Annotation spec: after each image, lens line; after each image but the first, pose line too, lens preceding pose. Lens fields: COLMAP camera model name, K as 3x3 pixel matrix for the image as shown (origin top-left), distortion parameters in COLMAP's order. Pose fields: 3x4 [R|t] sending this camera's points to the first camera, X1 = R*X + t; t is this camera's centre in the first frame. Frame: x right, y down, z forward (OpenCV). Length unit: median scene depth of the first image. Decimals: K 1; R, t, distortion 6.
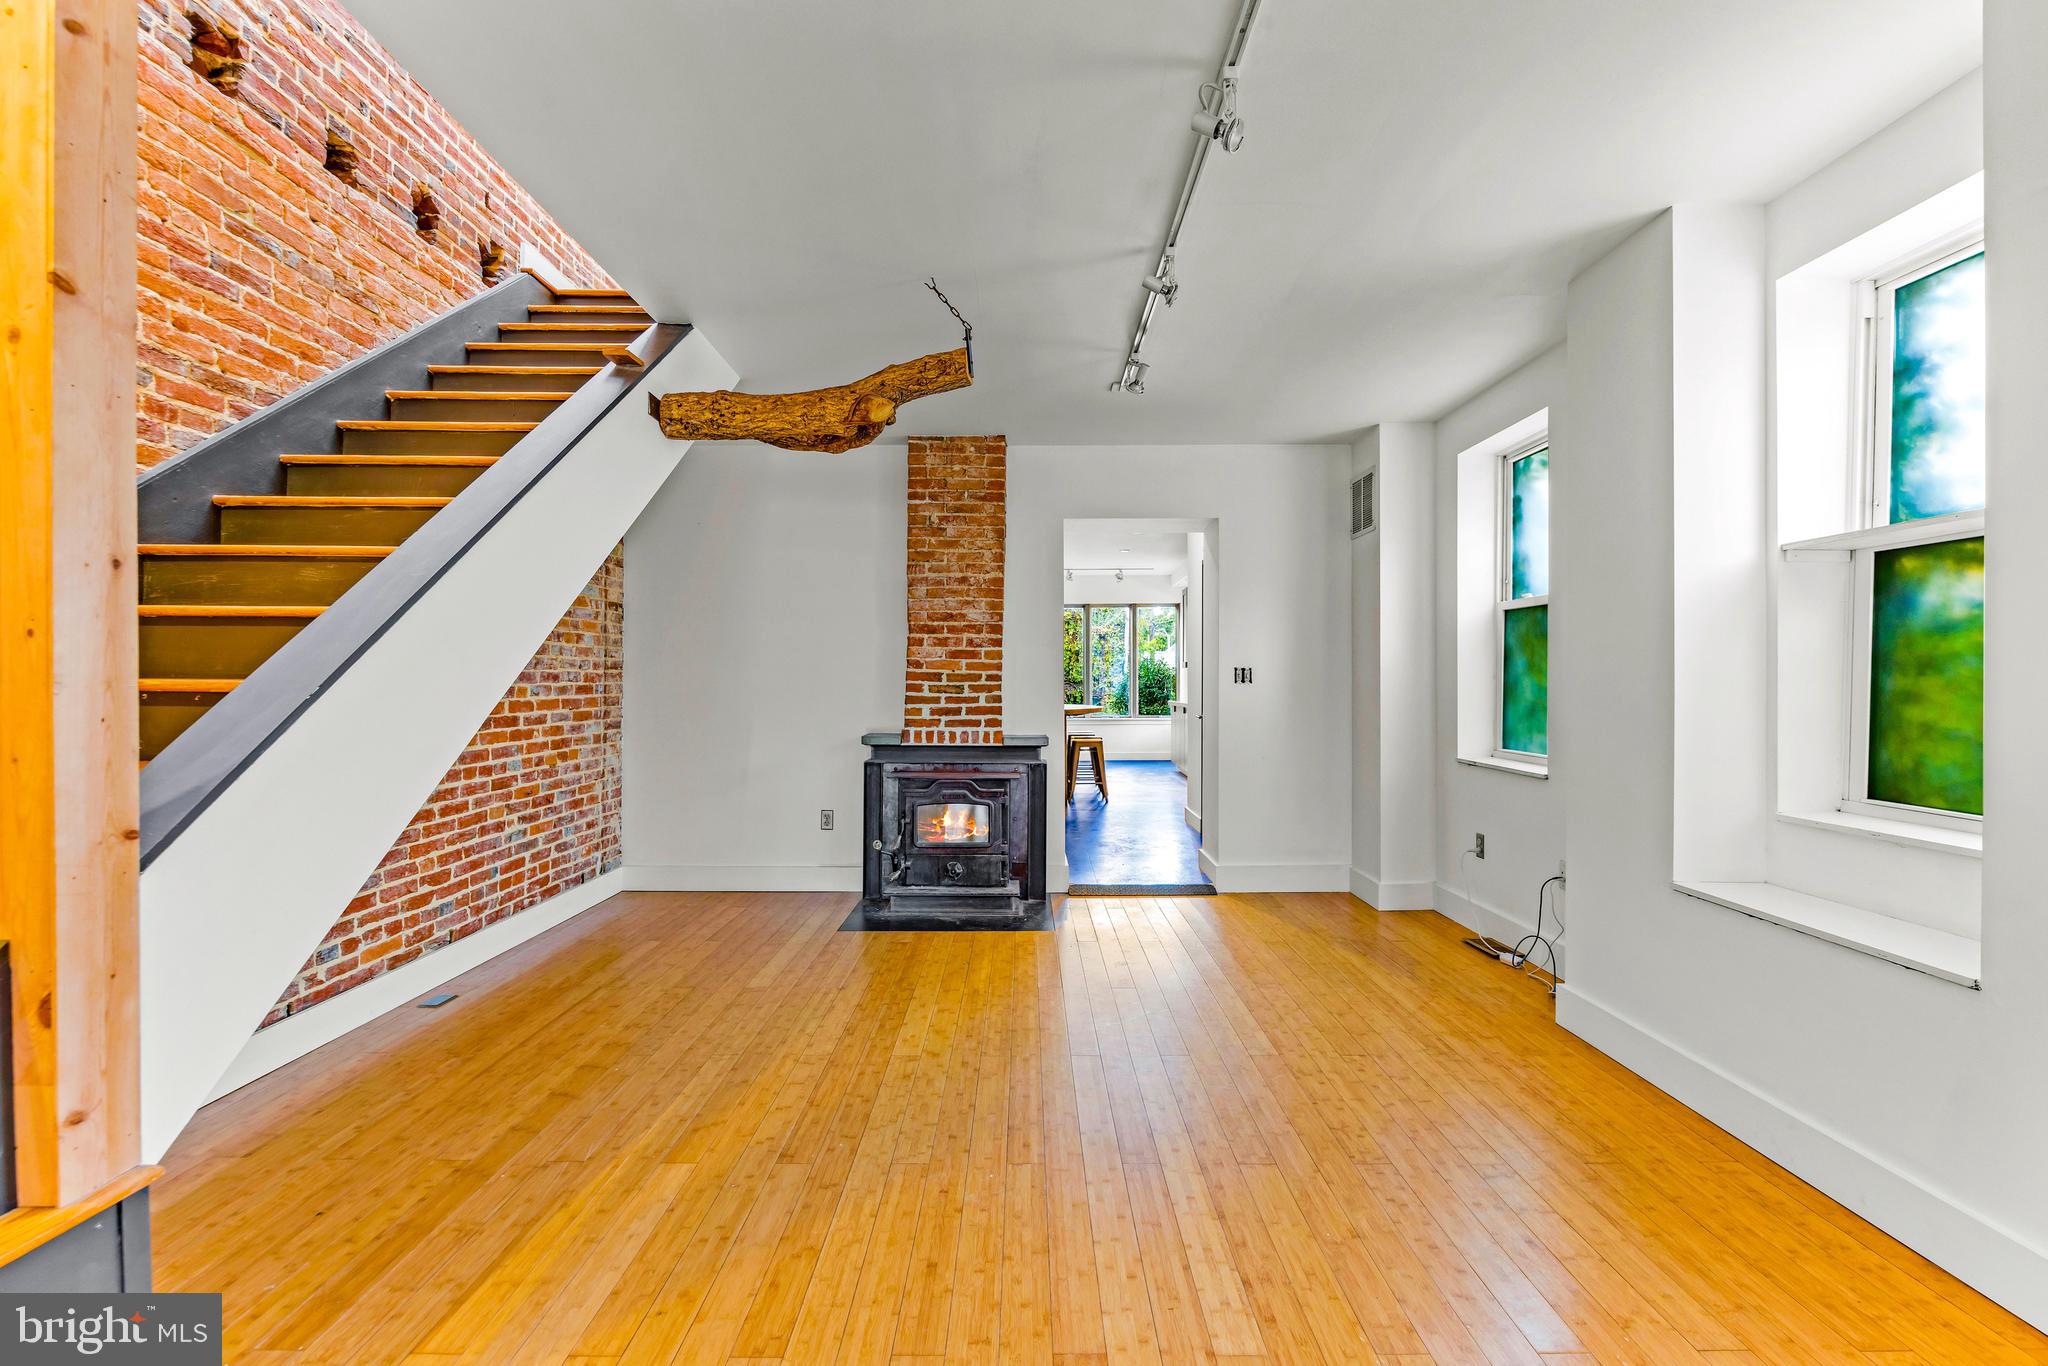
lens RADIAL K [[882.7, 0, 1023.9], [0, 882.7, 691.1], [0, 0, 1]] dist [-0.002824, -0.000084]
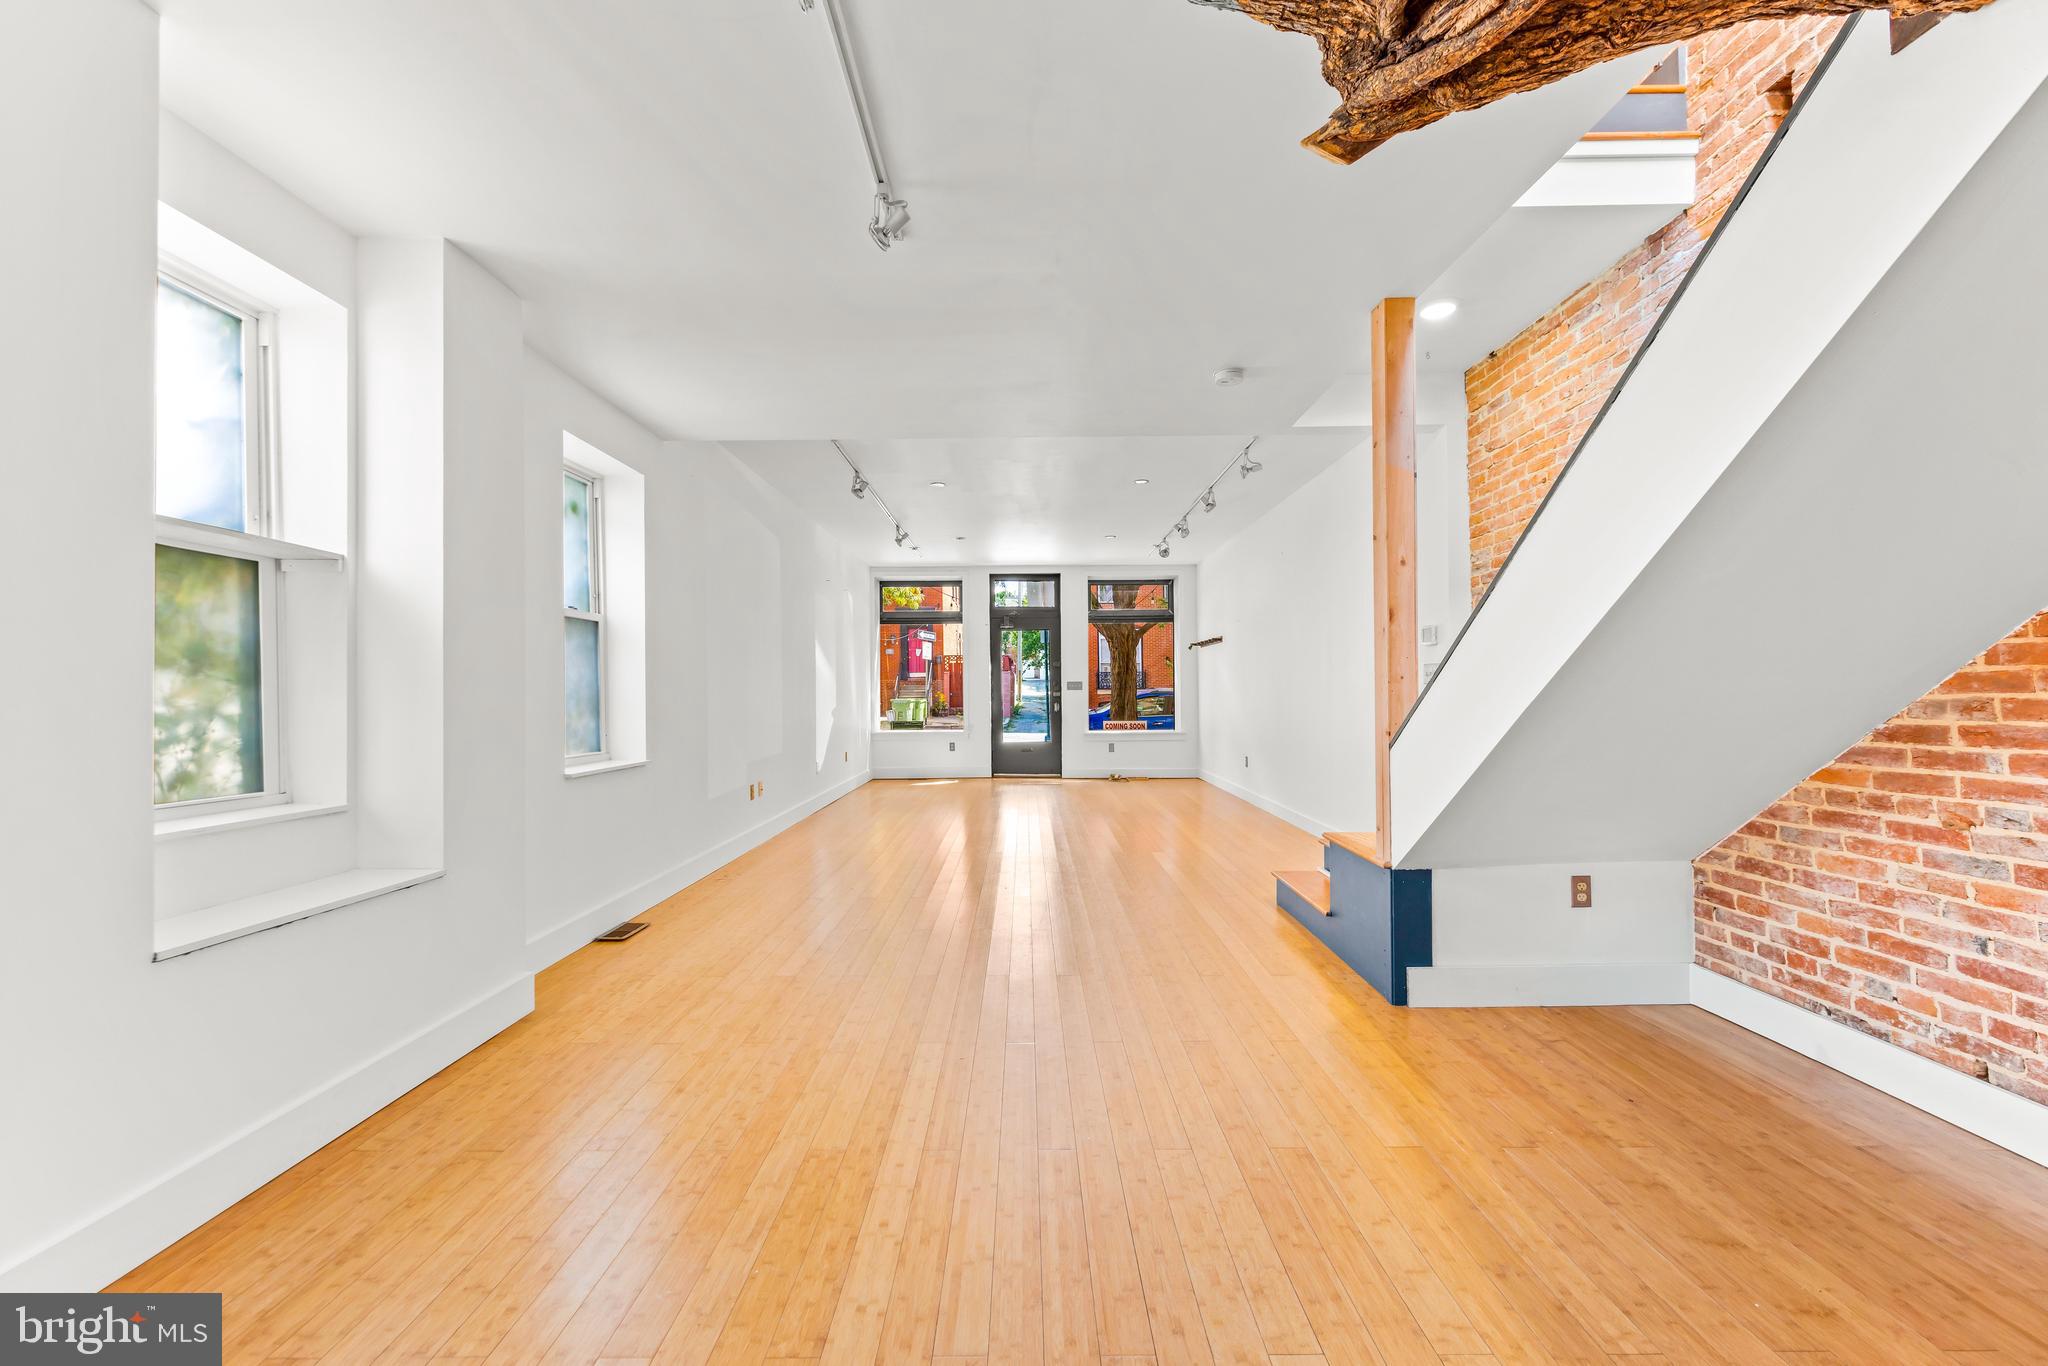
lens RADIAL K [[828.6, 0, 1015.5], [0, 828.6, 689.1], [0, 0, 1]] dist [-0.003911, -0.000233]
pose [[-0.999913, 0.010264, 0.008250, 0.035403], [0.010271, 0.999947, 0.000795, 0.010960], [-0.008241, 0.000879, -0.999966, 1.902204]]
